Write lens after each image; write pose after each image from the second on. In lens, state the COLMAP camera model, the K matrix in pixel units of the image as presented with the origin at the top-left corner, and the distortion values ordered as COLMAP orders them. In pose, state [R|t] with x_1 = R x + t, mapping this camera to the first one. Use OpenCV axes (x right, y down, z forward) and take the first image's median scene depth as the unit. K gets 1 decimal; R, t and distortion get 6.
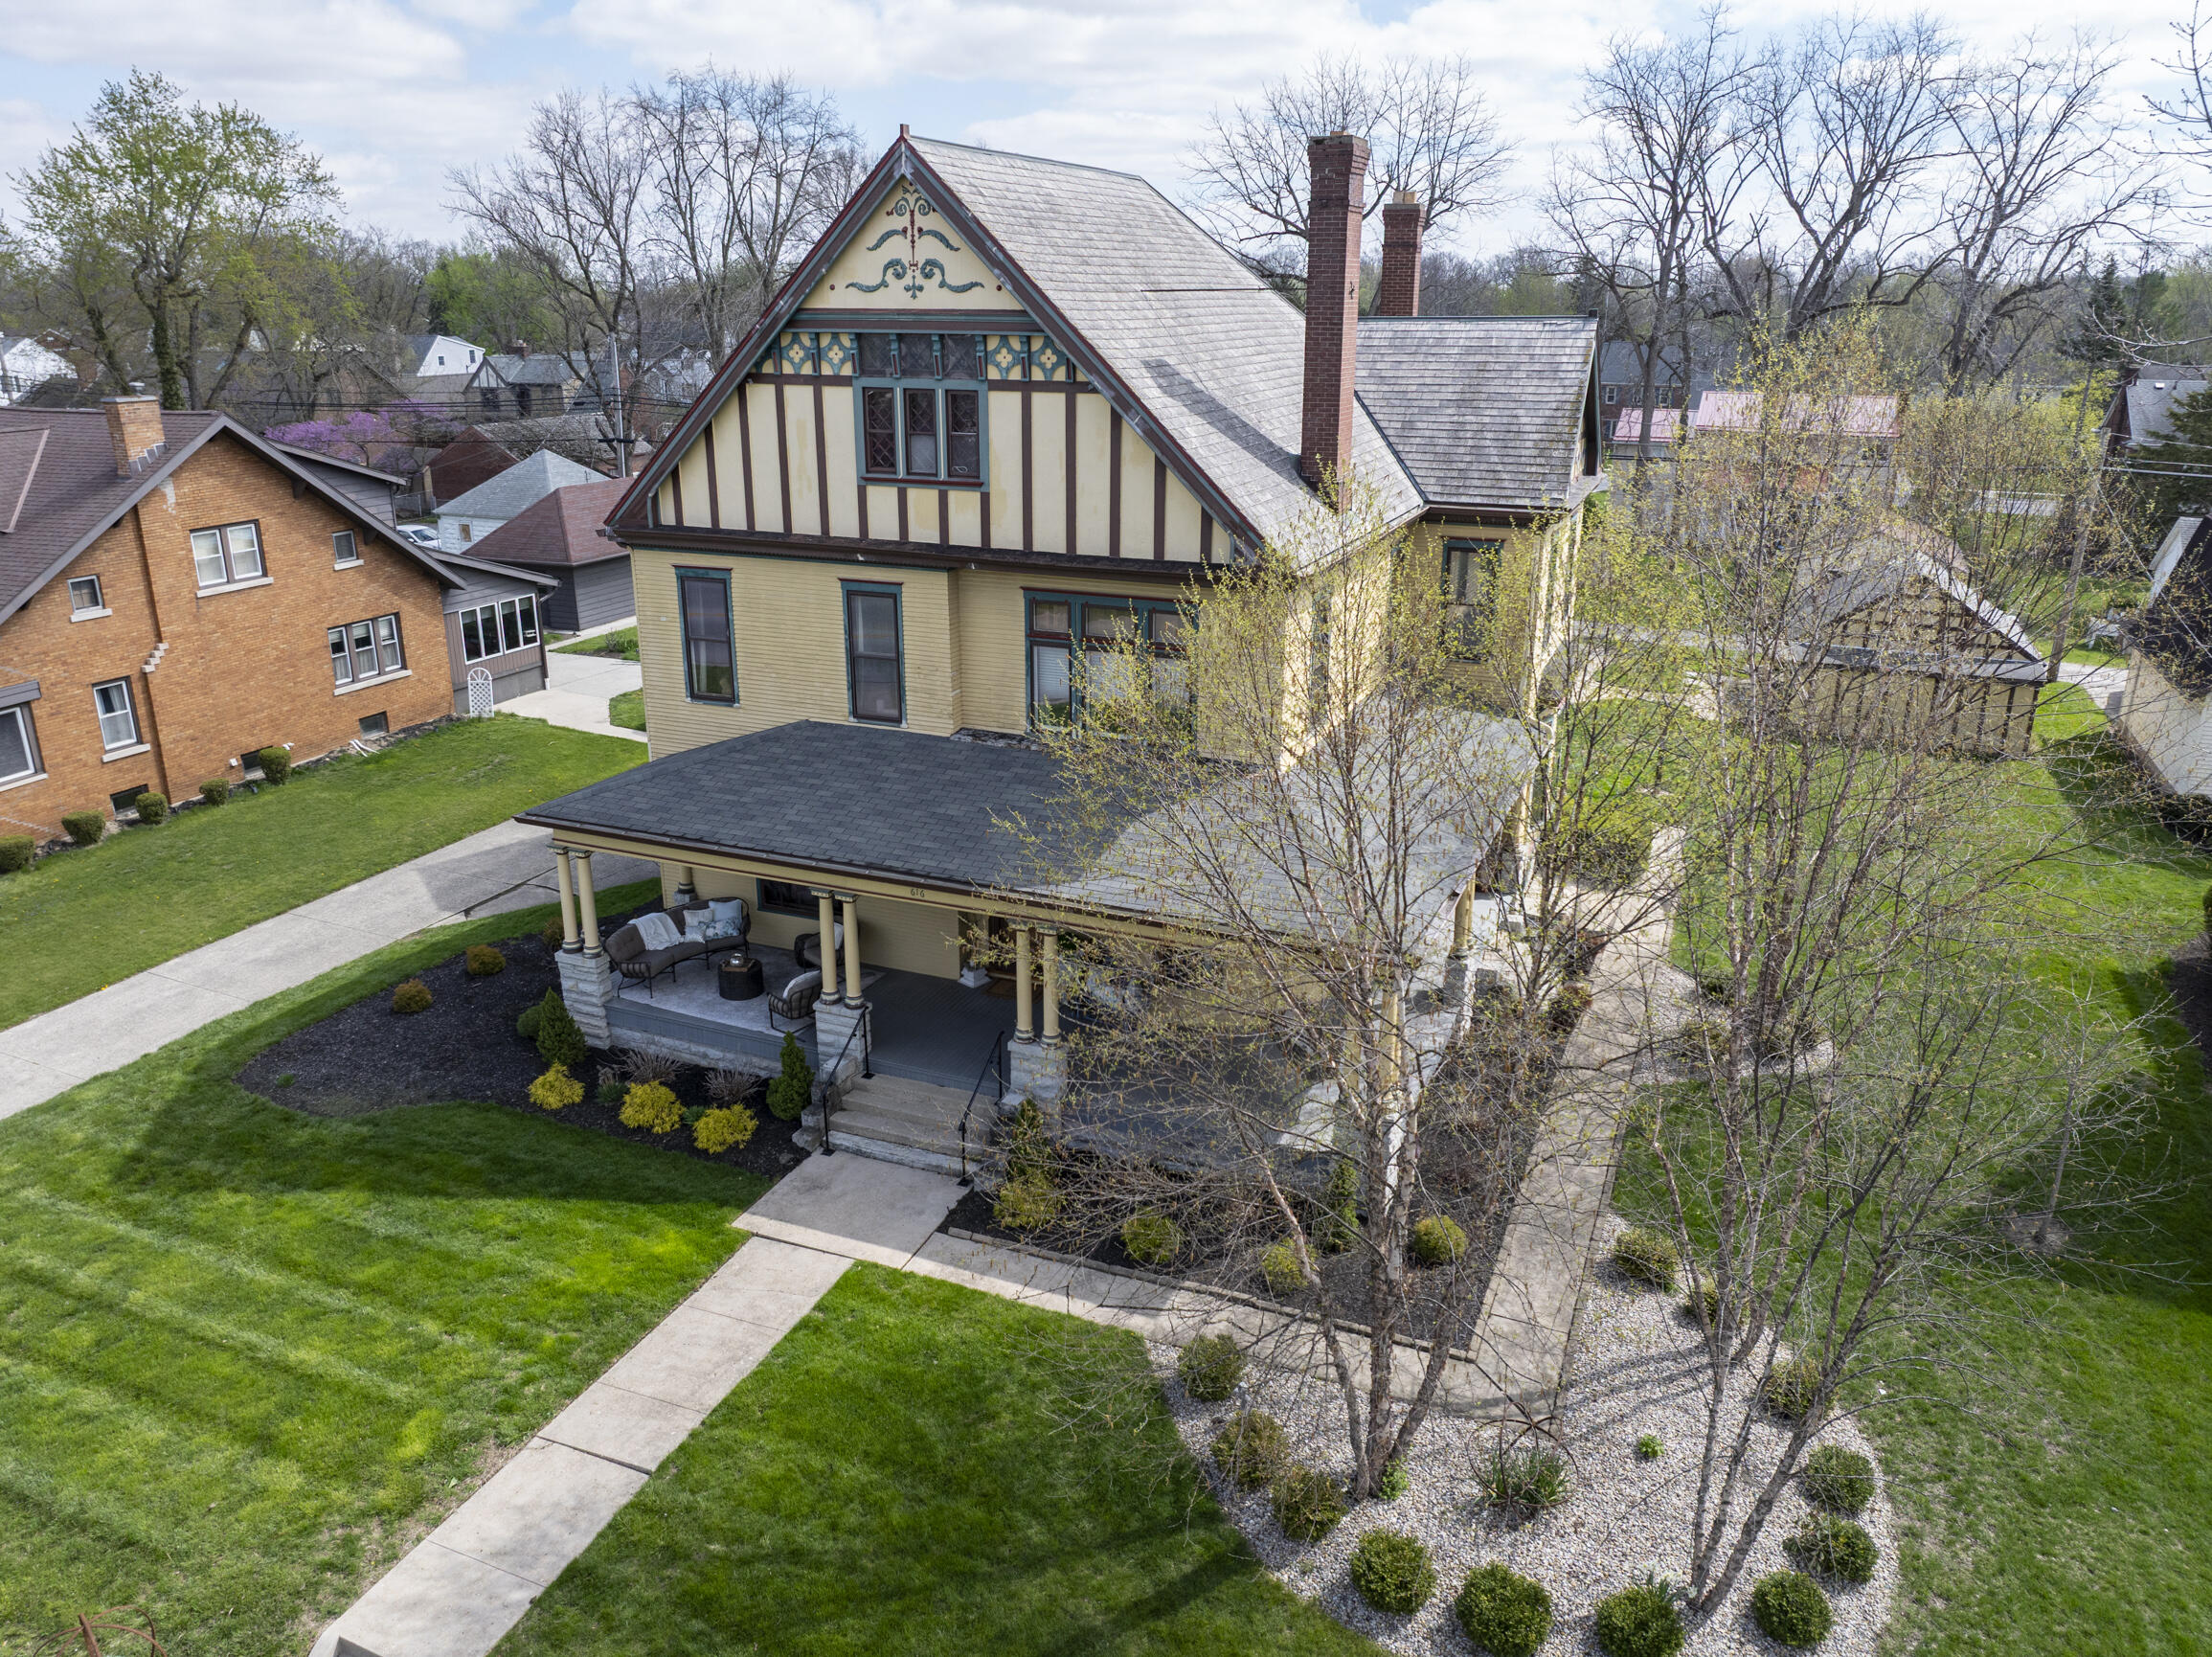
lens RADIAL K [[1531.7, 0, 1106.0], [0, 1531.7, 828.5], [0, 0, 1]] dist [-0.039733, -0.001695]
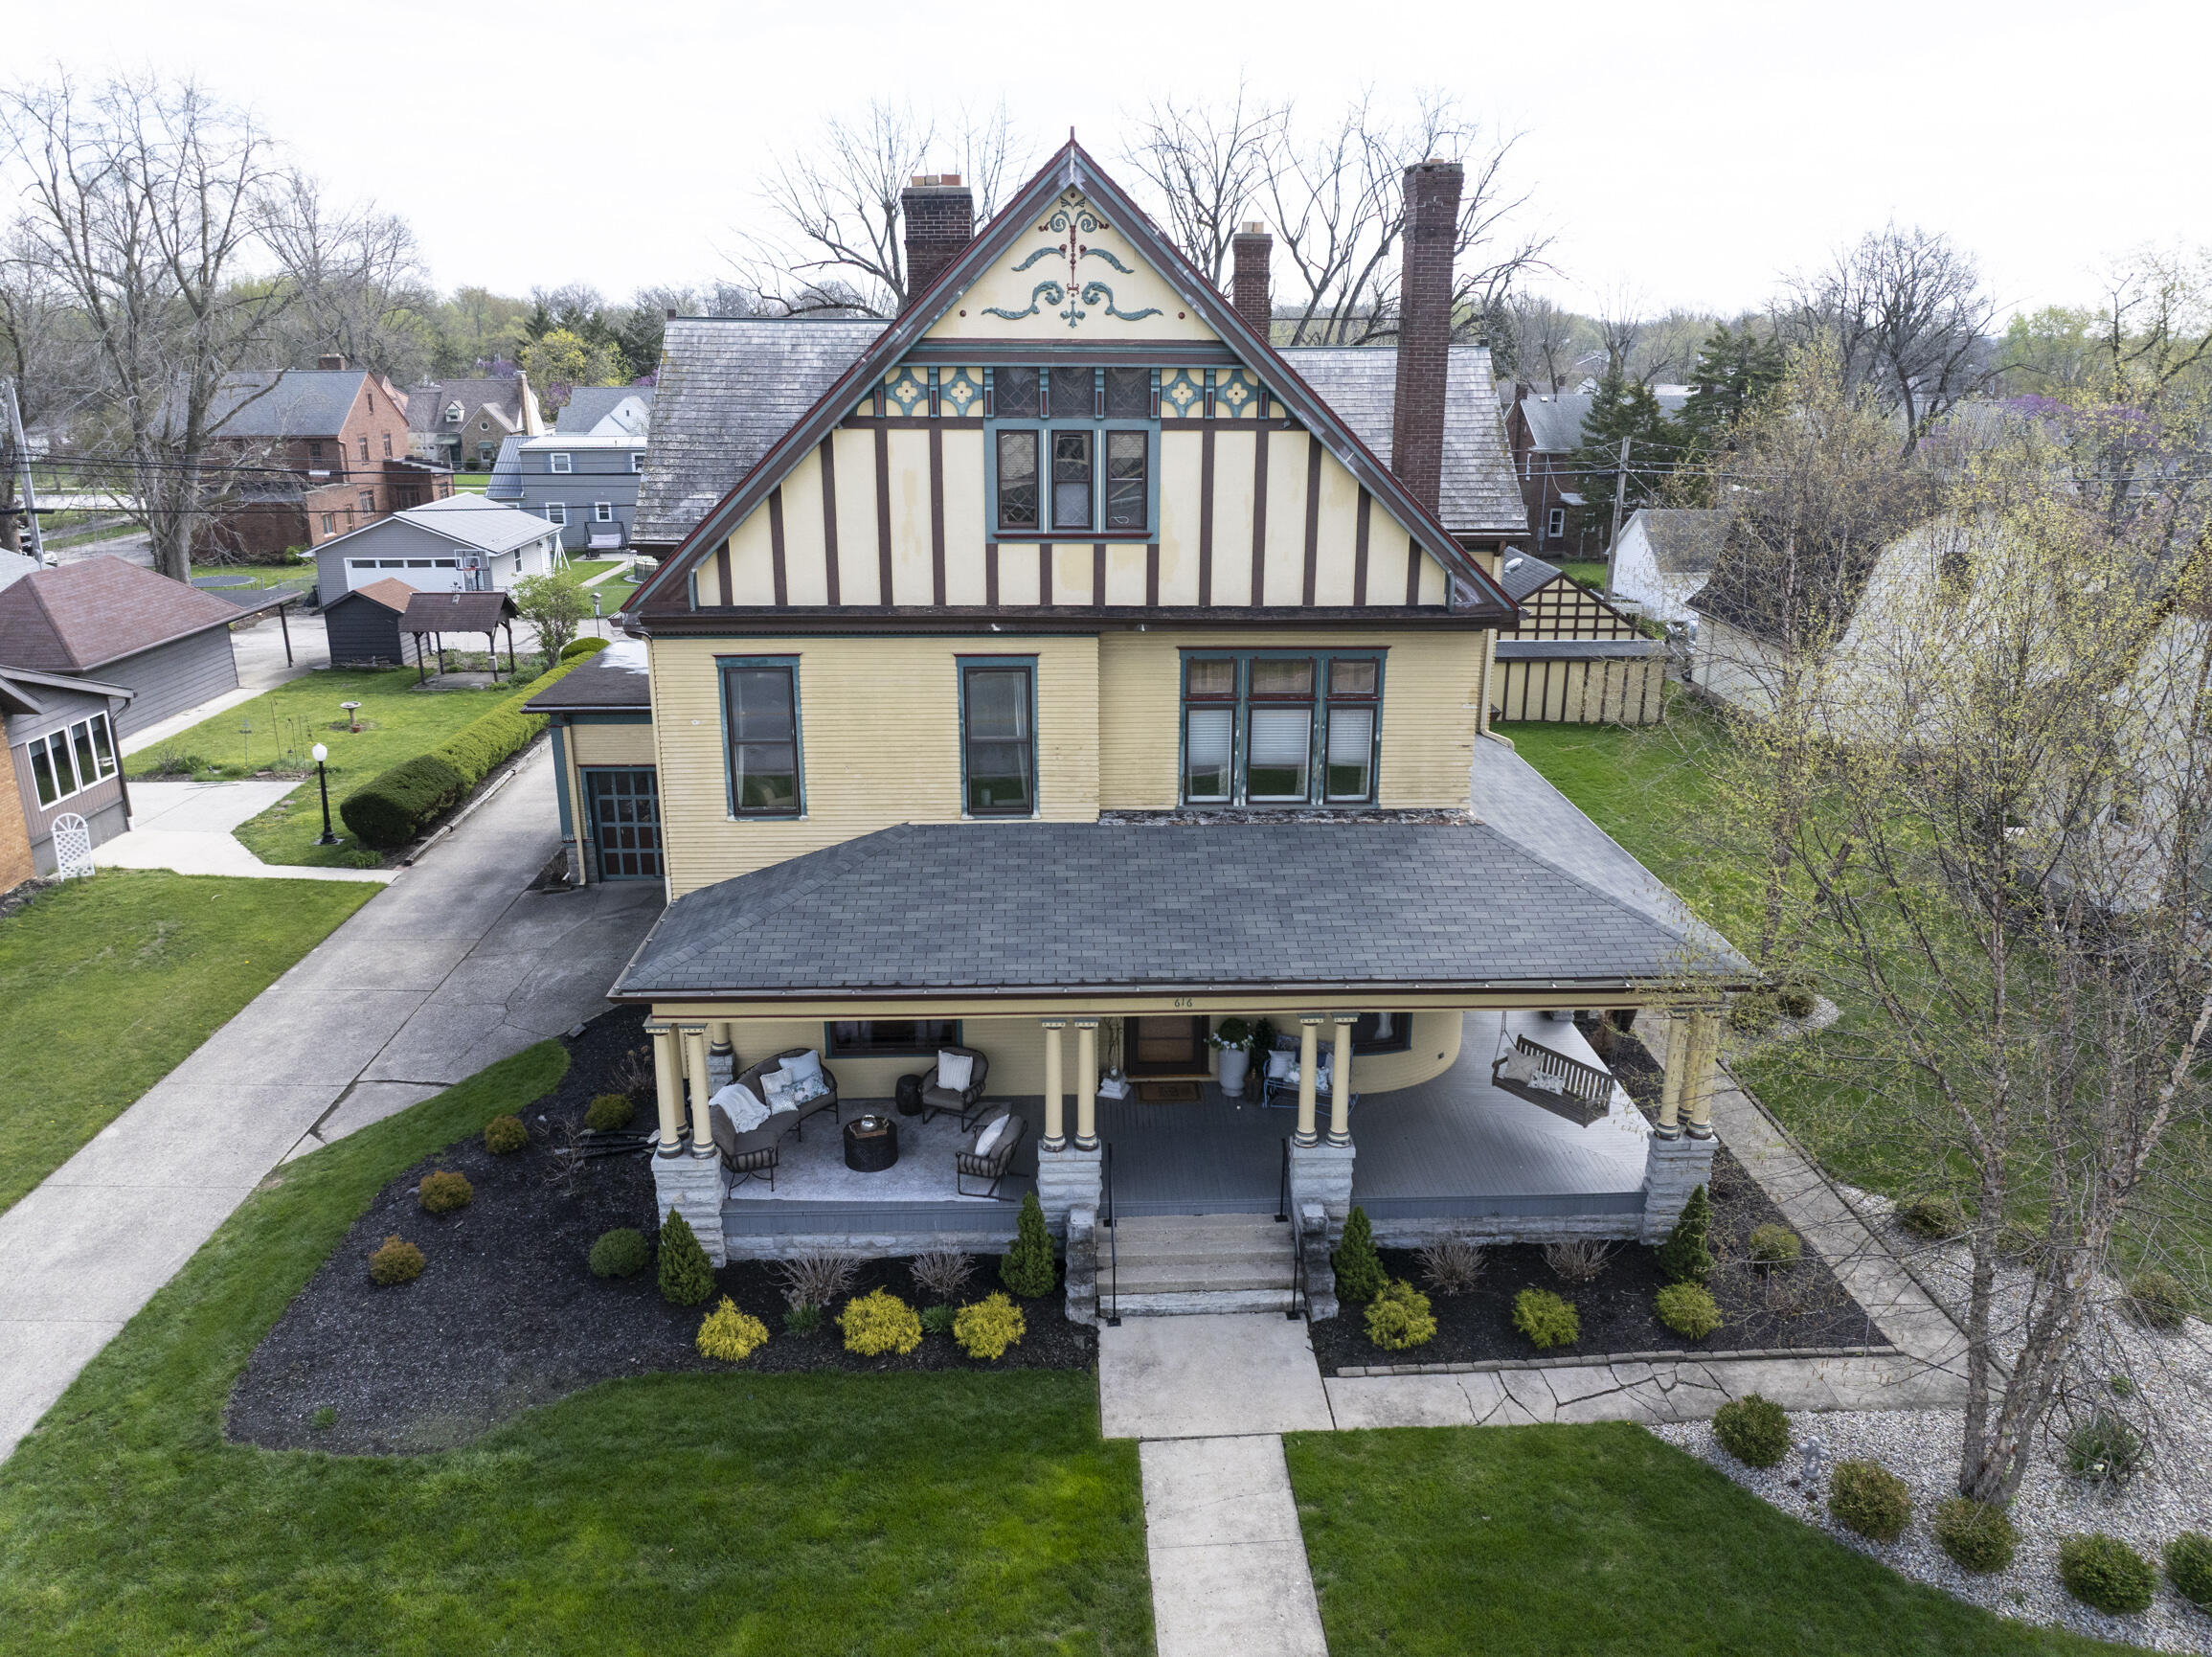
lens RADIAL K [[1531.7, 0, 1106.0], [0, 1531.7, 828.5], [0, 0, 1]] dist [-0.039733, -0.001695]
pose [[0.907832, -0.128832, 0.399053, -0.471196], [0.136404, 0.990608, 0.009497, -0.067068], [-0.396529, 0.045811, 0.916879, 0.198607]]
